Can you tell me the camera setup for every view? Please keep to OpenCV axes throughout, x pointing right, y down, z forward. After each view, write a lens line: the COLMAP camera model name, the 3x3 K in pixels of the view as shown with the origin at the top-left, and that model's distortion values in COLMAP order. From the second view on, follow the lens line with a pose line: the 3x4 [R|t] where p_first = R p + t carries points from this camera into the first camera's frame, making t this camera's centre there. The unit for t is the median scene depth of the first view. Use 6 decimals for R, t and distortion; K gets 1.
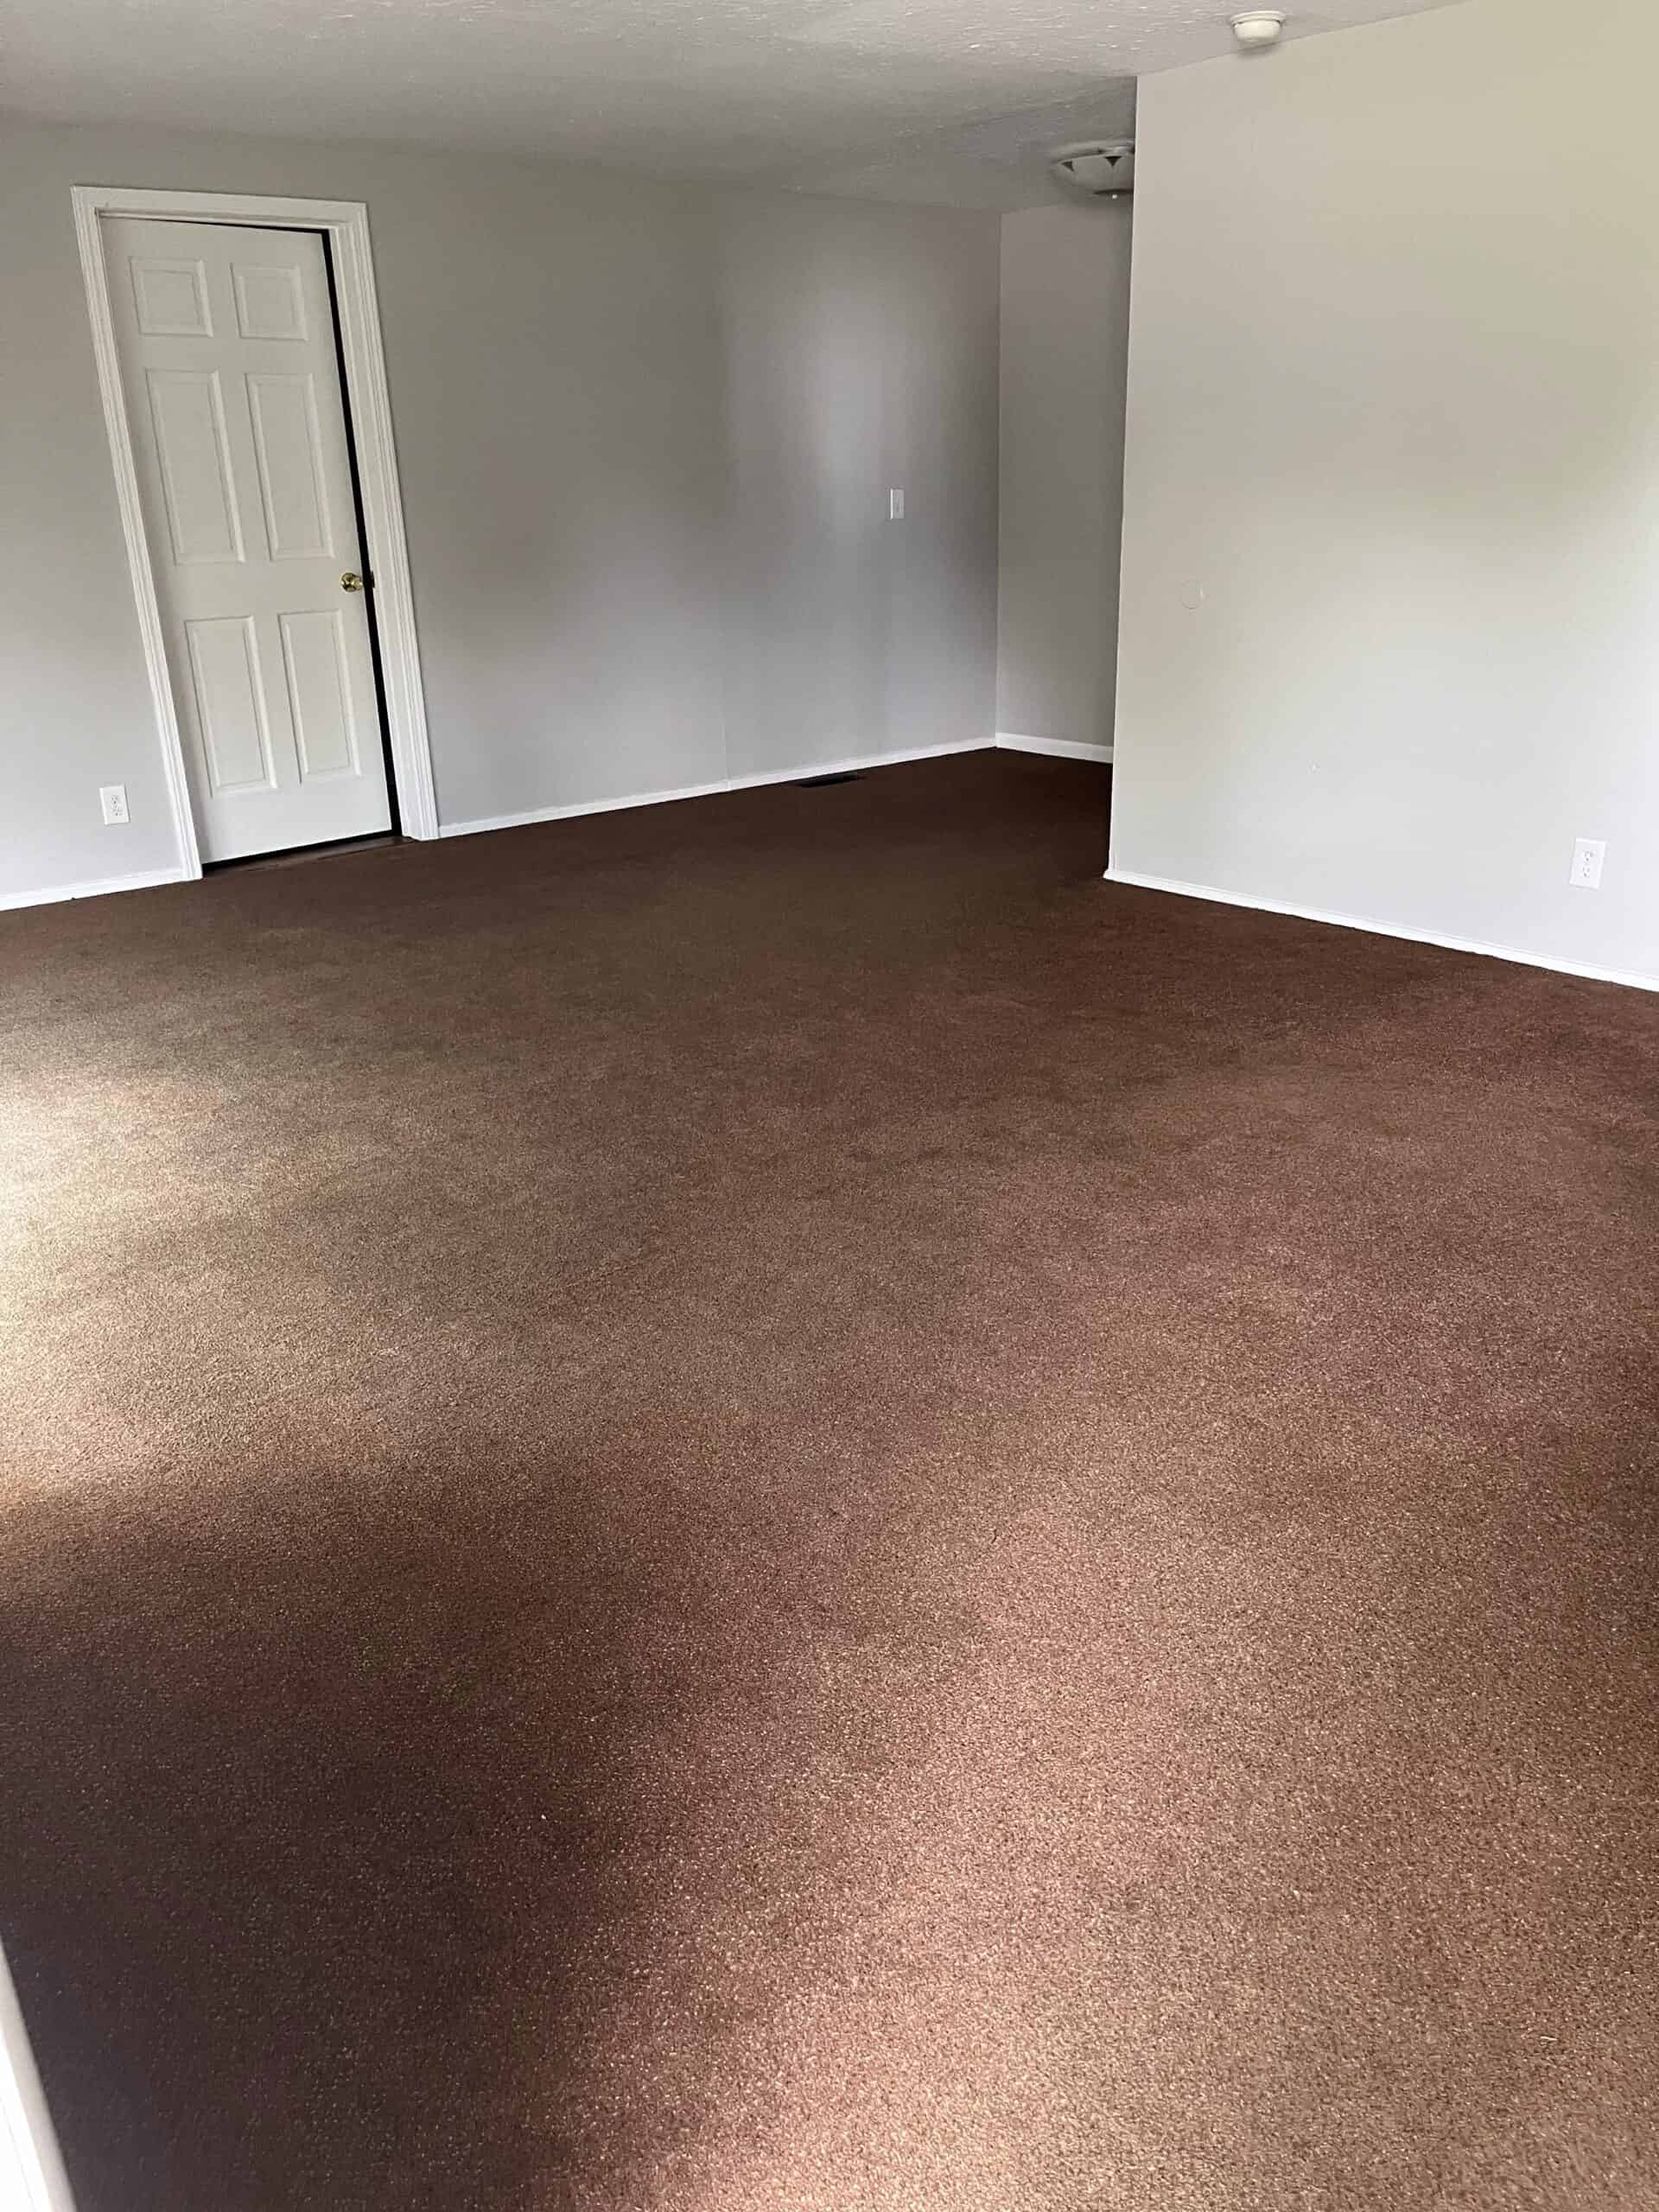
lens RADIAL K [[1682.6, 0, 826.9], [0, 1682.6, 1106.9], [0, 0, 1]] dist [0.053947, -0.052489]
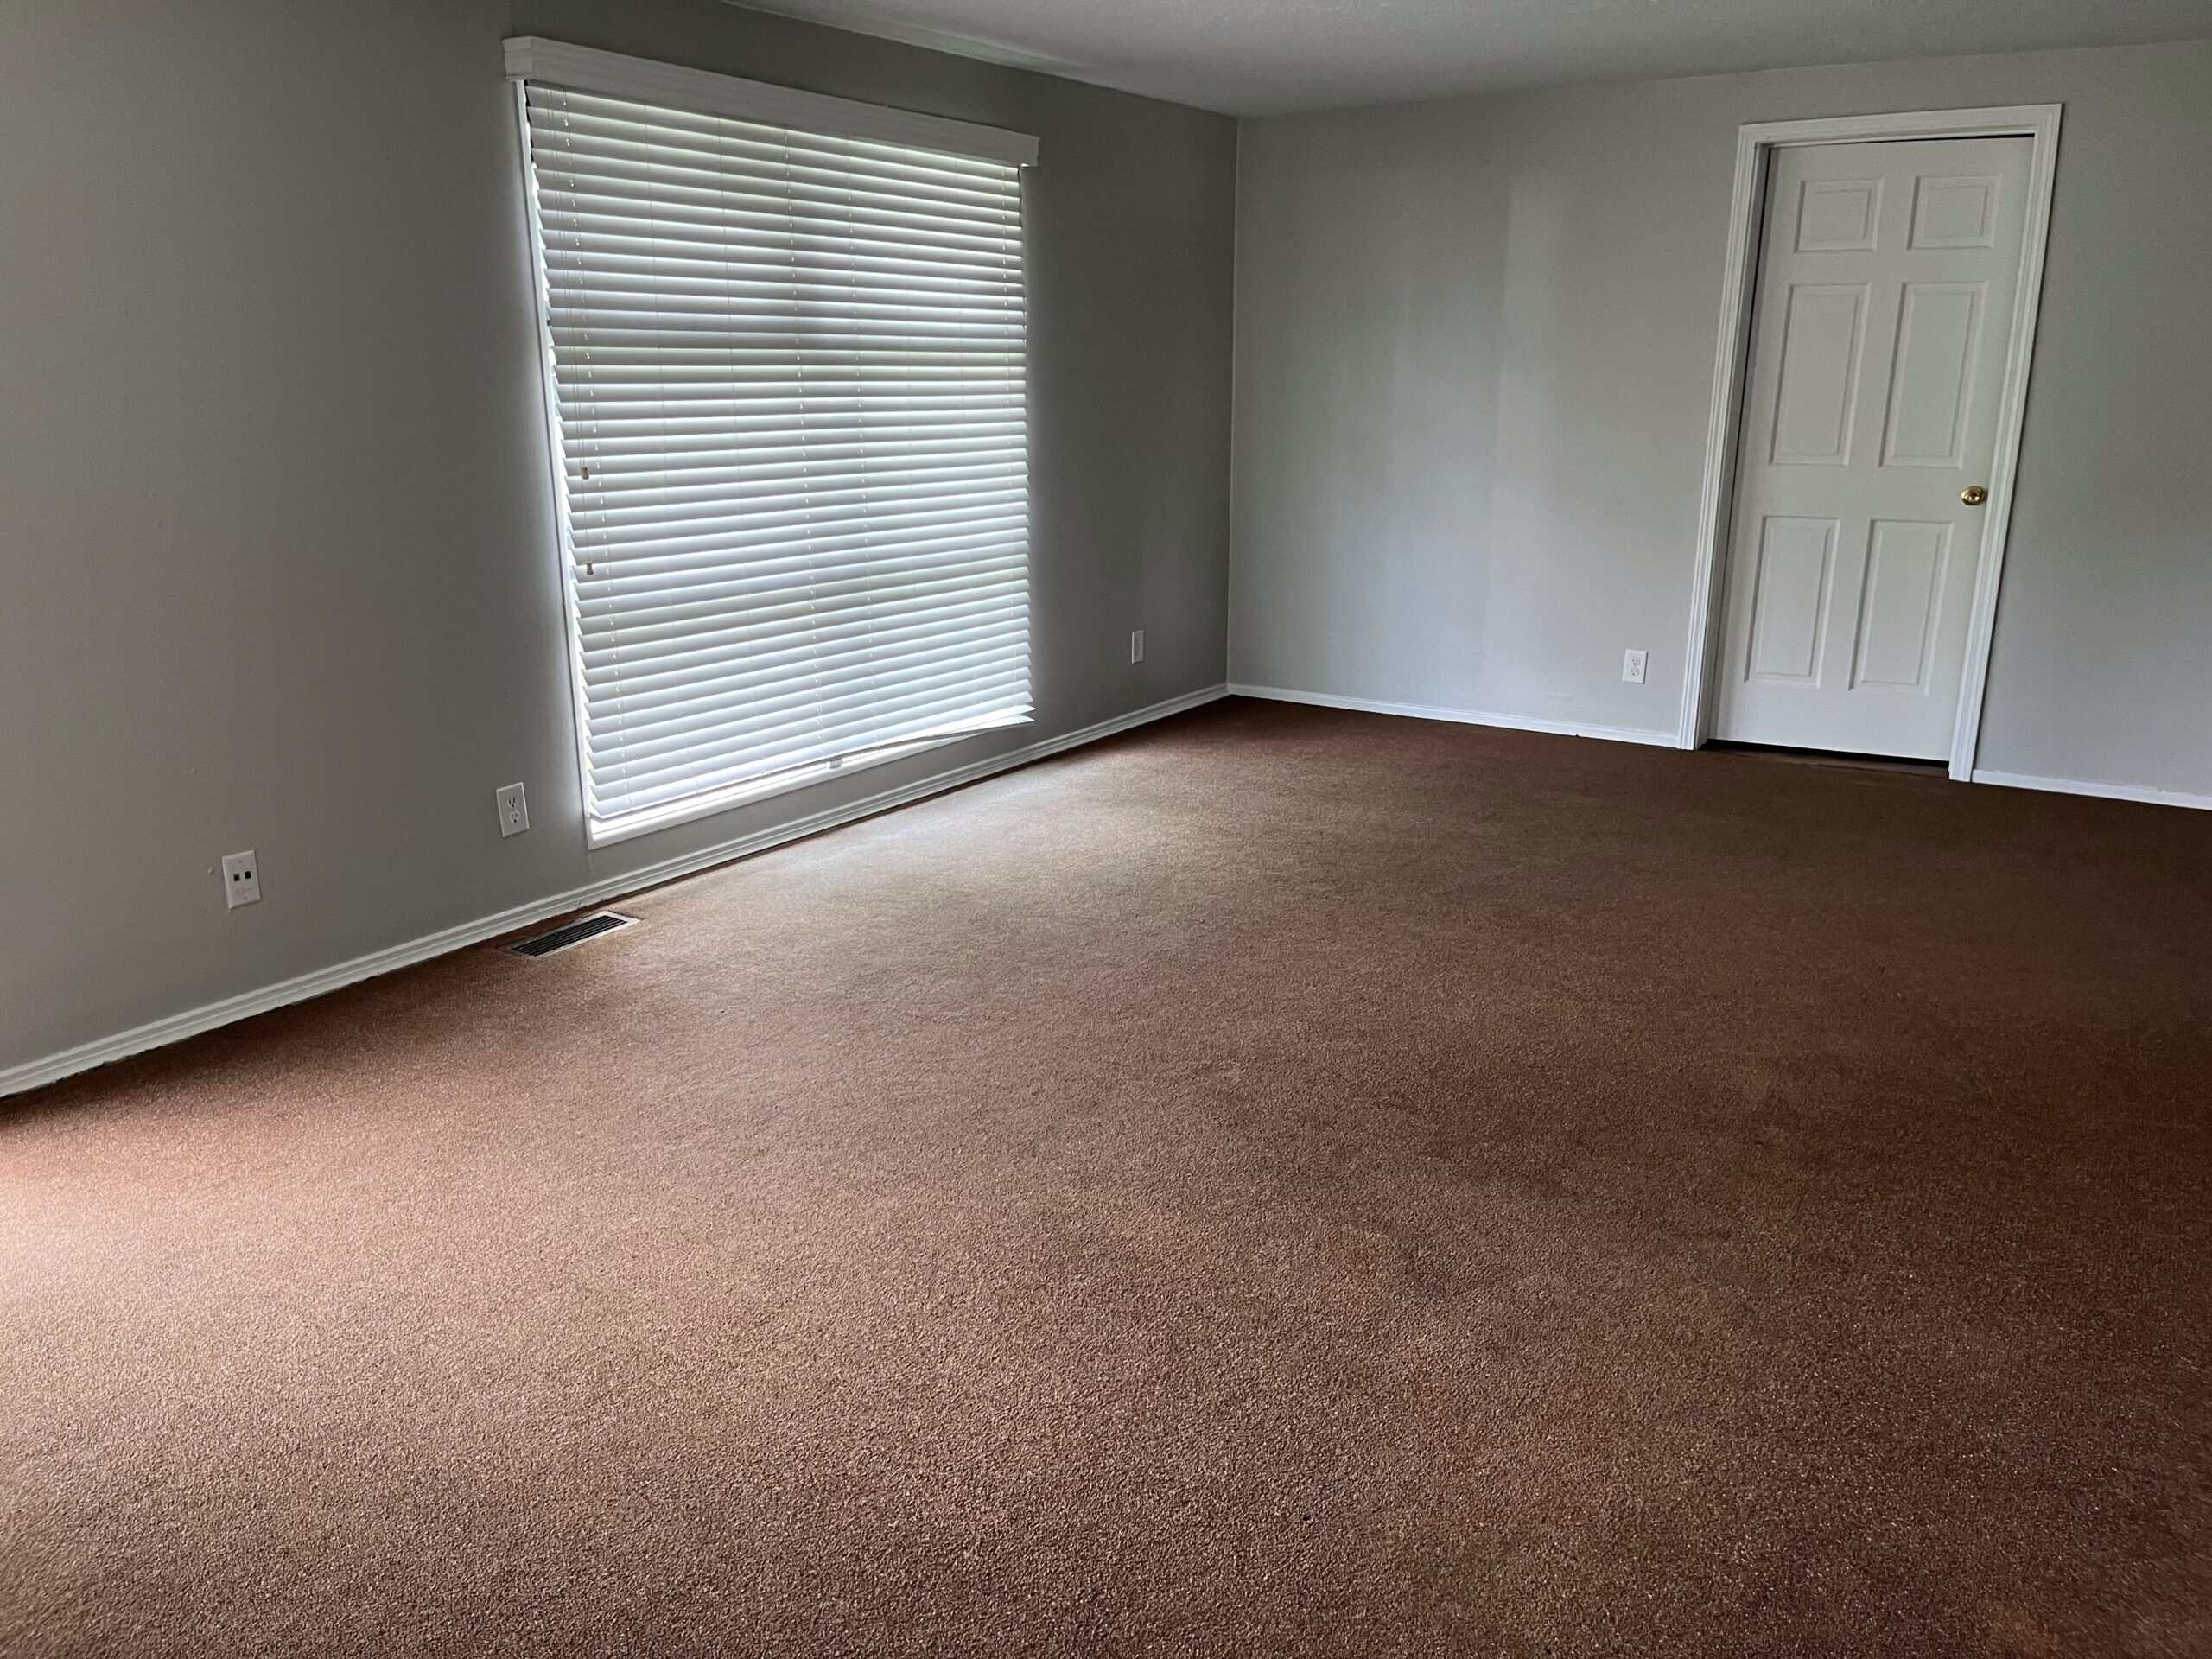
lens RADIAL K [[1682.6, 0, 1103.1], [0, 1682.6, 834.1], [0, 0, 1]] dist [0.053947, -0.052489]
pose [[0.320764, 0.290377, -0.901550, 0.497521], [-0.352174, 0.920167, 0.171073, -0.143920], [0.879252, 0.262628, 0.397419, 0.285839]]
